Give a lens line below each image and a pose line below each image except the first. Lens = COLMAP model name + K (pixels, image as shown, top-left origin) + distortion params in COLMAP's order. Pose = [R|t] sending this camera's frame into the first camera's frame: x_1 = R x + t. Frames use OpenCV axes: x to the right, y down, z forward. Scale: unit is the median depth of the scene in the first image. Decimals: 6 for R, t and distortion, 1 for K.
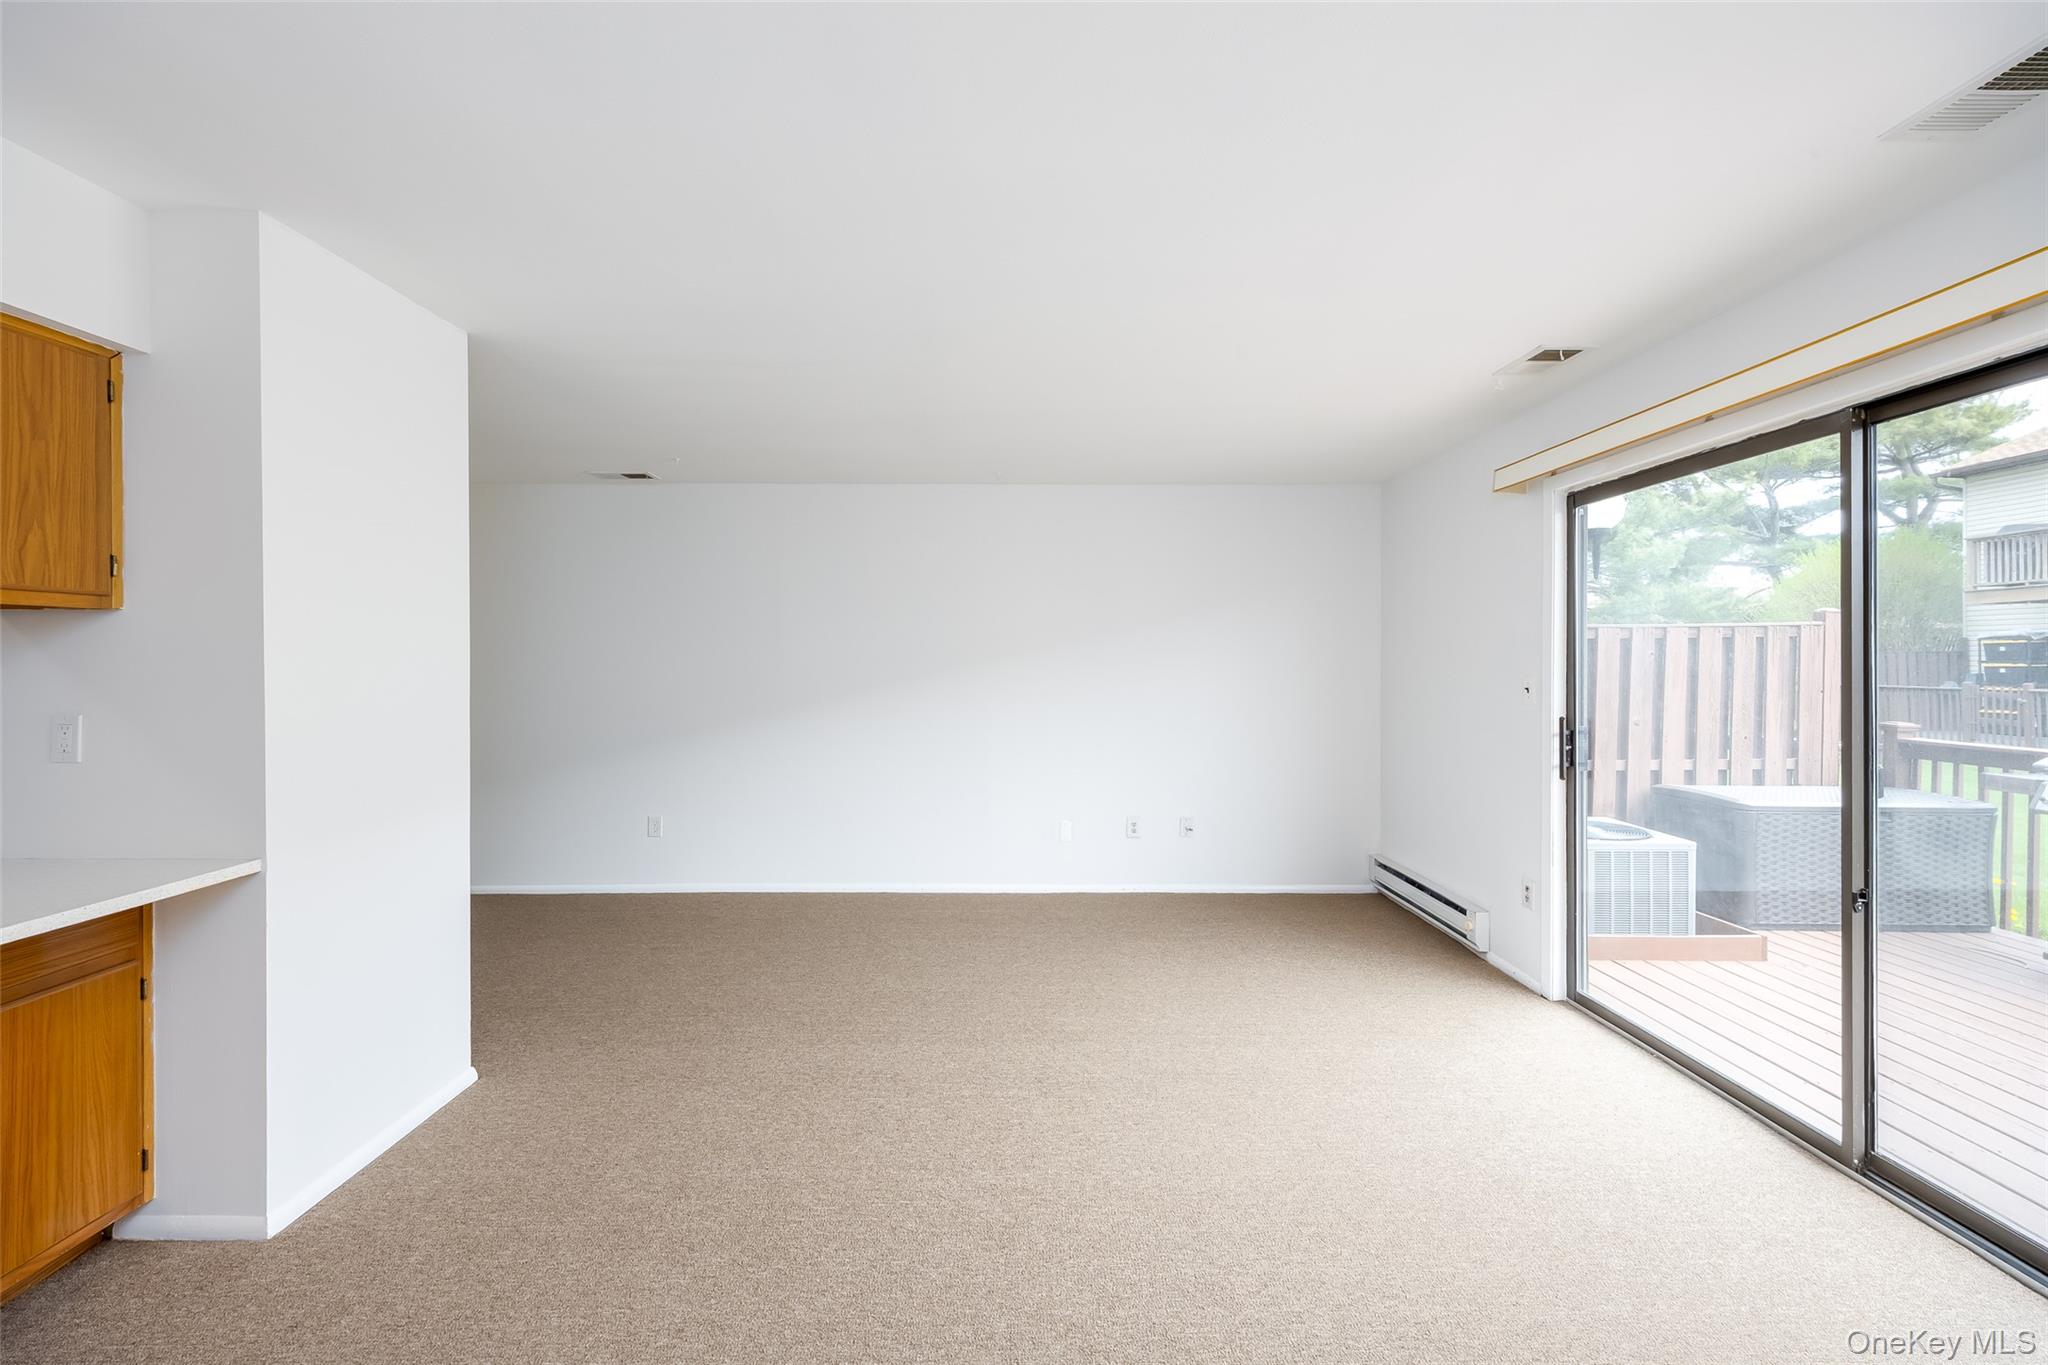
lens RADIAL K [[900.2, 0, 1065.0], [0, 900.2, 662.0], [0, 0, 1]] dist [-0.002758, -0.002411]
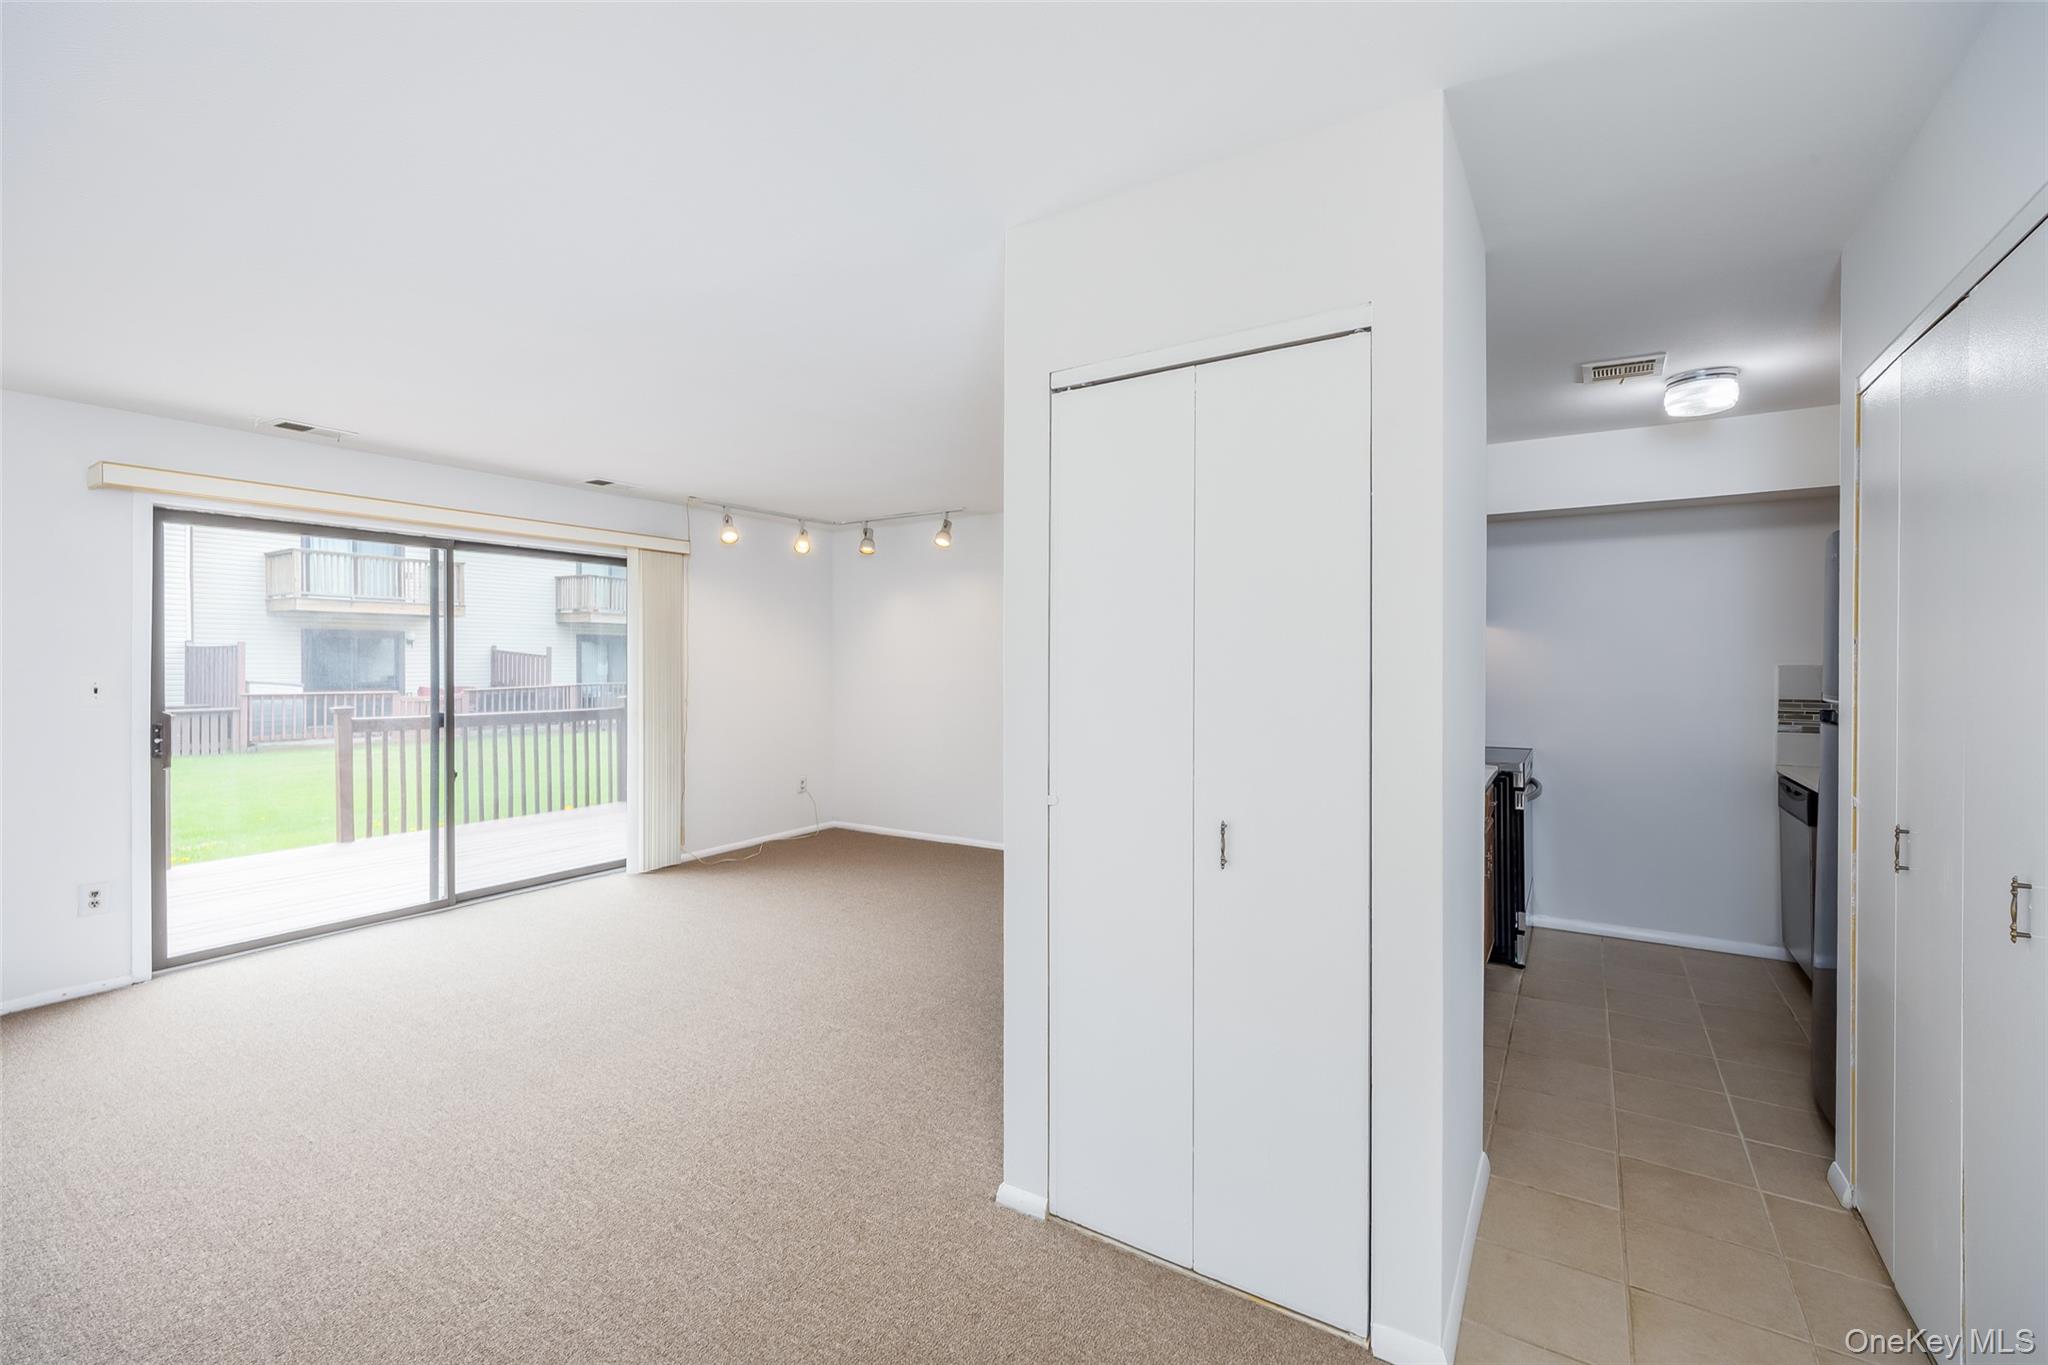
lens RADIAL K [[900.2, 0, 1022.2], [0, 900.2, 673.3], [0, 0, 1]] dist [-0.002758, -0.002411]
pose [[-0.841754, -0.006470, 0.539822, -0.701324], [-0.000388, 0.999935, 0.011381, 0.000690], [-0.539860, 0.009371, -0.841702, 1.046766]]
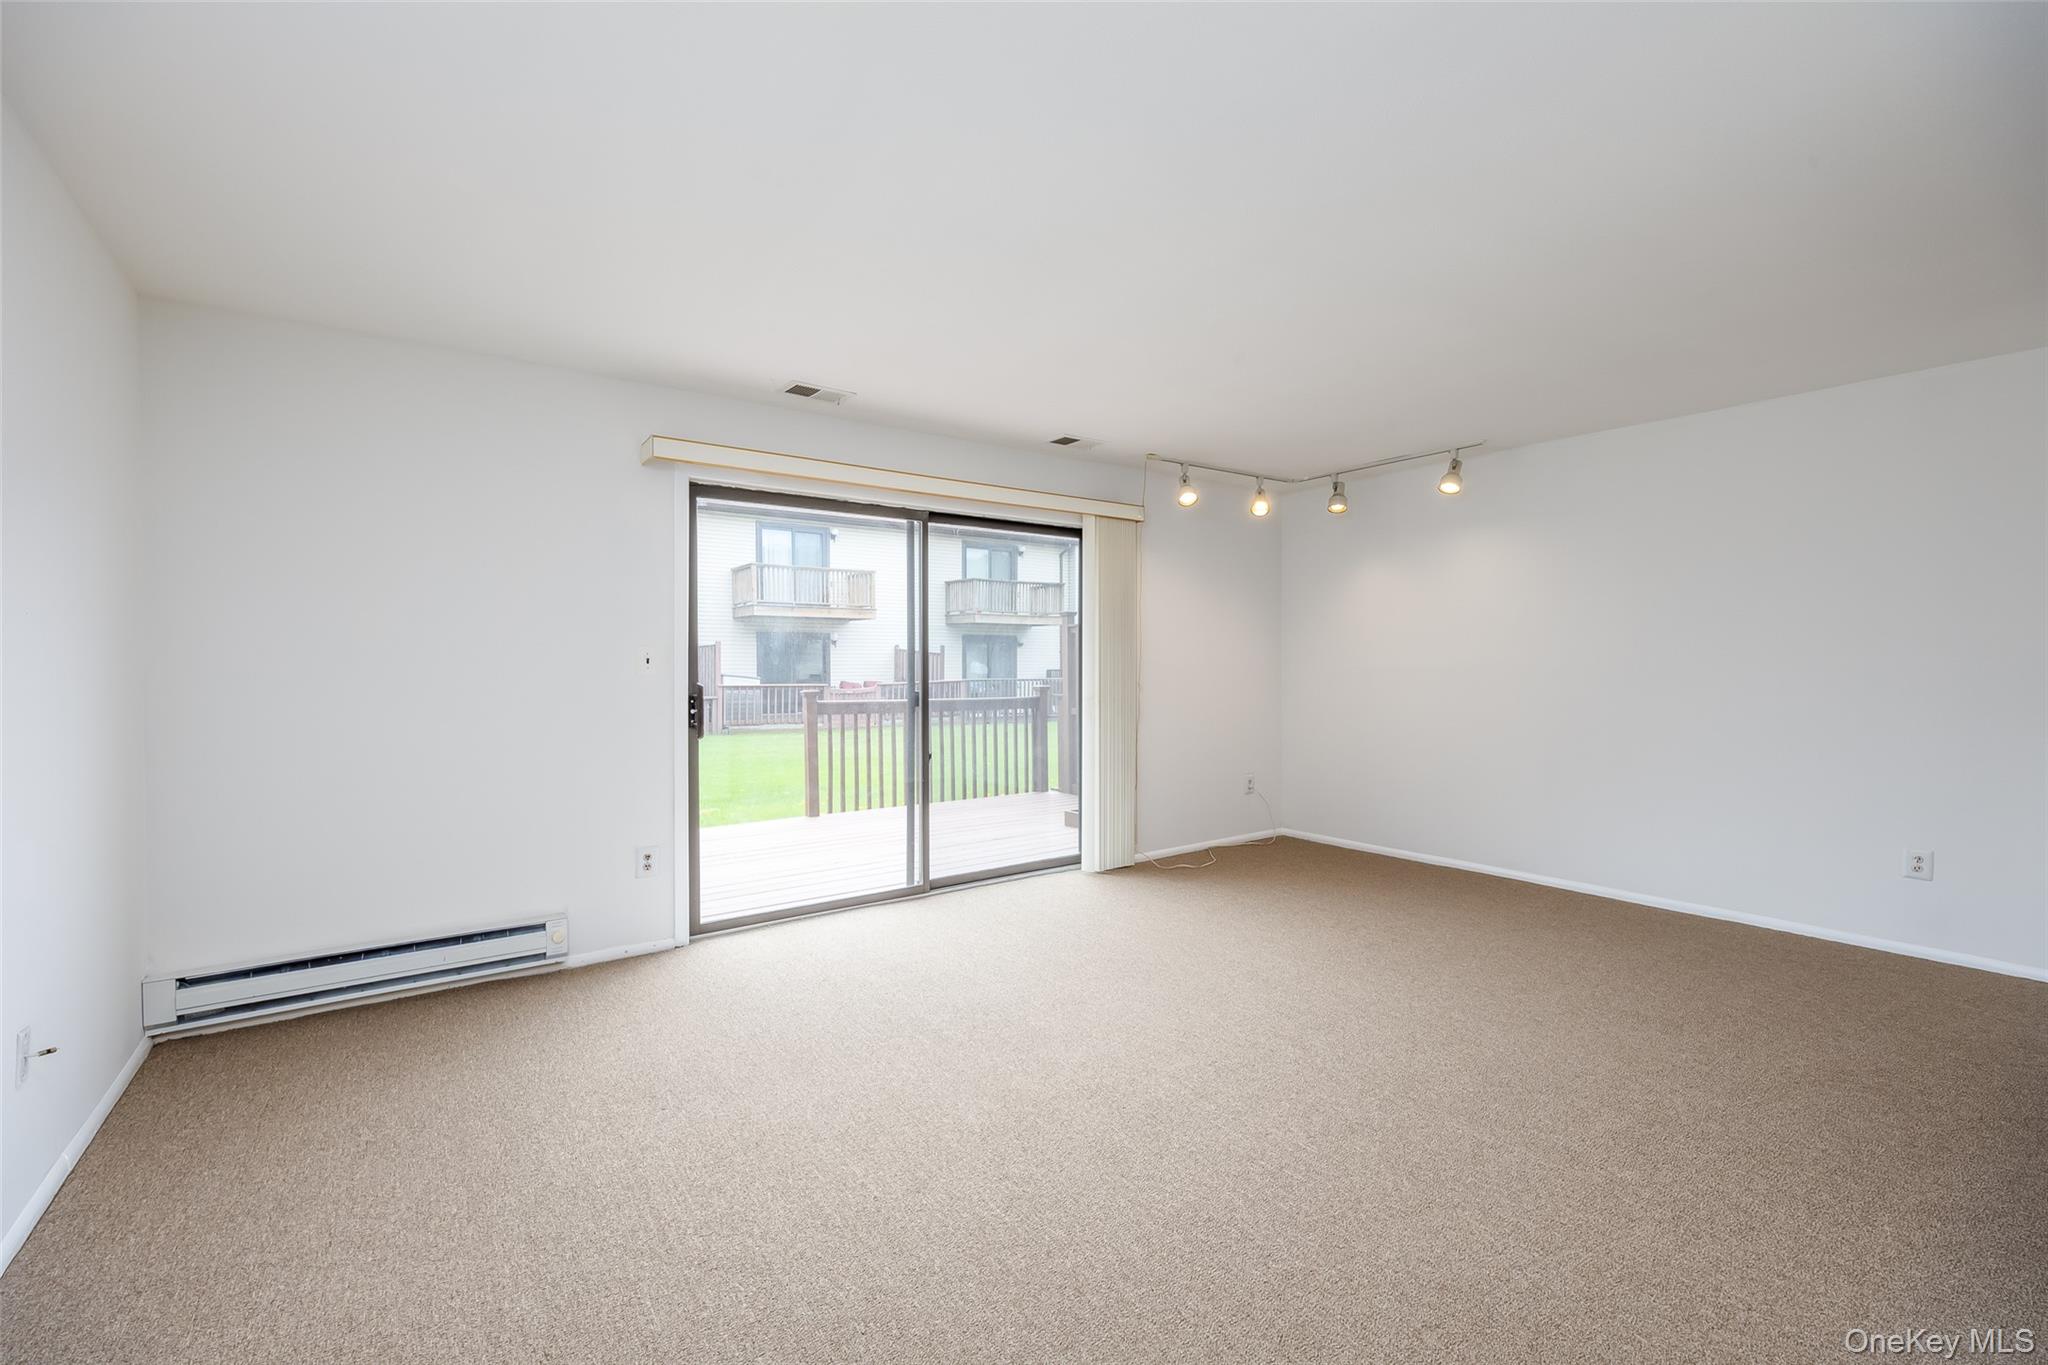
lens RADIAL K [[900.2, 0, 991.6], [0, 900.2, 678.8], [0, 0, 1]] dist [-0.002758, -0.002411]
pose [[-0.558161, -0.010805, 0.829662, -0.446007], [0.002535, 0.999888, 0.014728, 0.030440], [-0.829729, 0.010324, -0.558072, 1.022646]]
